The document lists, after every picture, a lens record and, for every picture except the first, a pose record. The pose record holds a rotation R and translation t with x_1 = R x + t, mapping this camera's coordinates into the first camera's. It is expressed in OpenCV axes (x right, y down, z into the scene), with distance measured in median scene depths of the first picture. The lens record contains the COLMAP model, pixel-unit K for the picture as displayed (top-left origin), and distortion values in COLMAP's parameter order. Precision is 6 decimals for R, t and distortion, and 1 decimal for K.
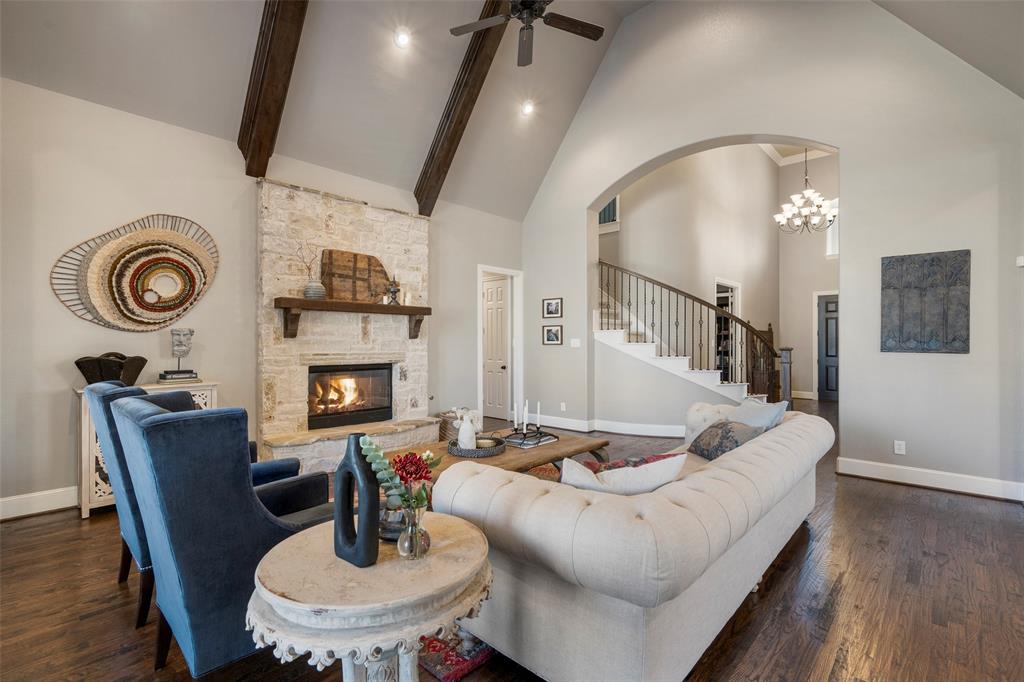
lens RADIAL K [[457.4, 0, 509.2], [0, 457.4, 340.2], [0, 0, 1]] dist [0.002047, -0.000150]
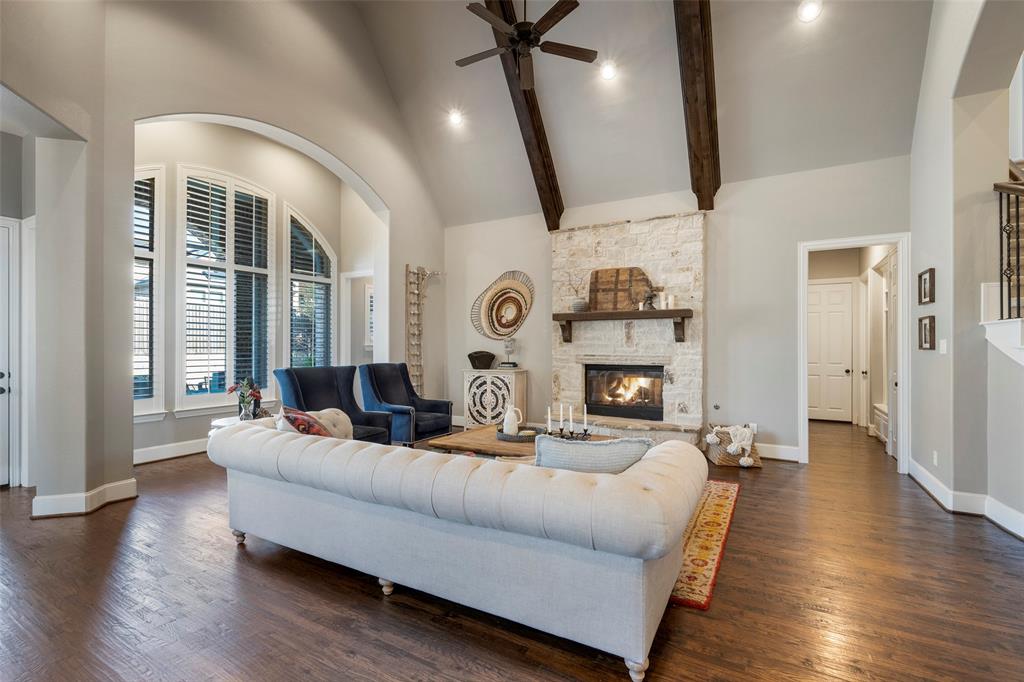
lens RADIAL K [[457.4, 0, 512.8], [0, 457.4, 345.6], [0, 0, 1]] dist [0.002047, -0.000150]
pose [[0.256825, -0.002186, -0.966455, 0.732707], [0.003683, 0.999992, -0.001283, 0.004867], [0.966451, -0.003230, 0.256831, 0.461847]]
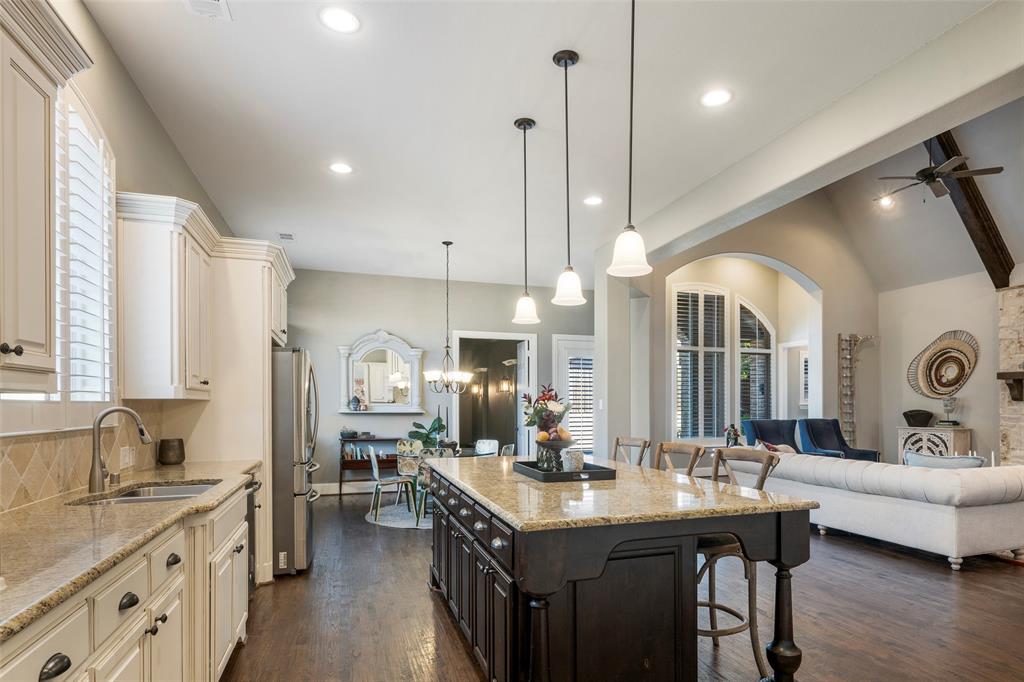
lens RADIAL K [[563.4, 0, 537.7], [0, 563.4, 401.6], [0, 0, 1]] dist [-0.005719, -0.001255]
pose [[-0.456137, -0.008875, -0.889865, 1.503157], [0.002215, 0.999936, -0.011109, 0.010524], [0.889907, -0.007038, -0.456088, 0.465922]]
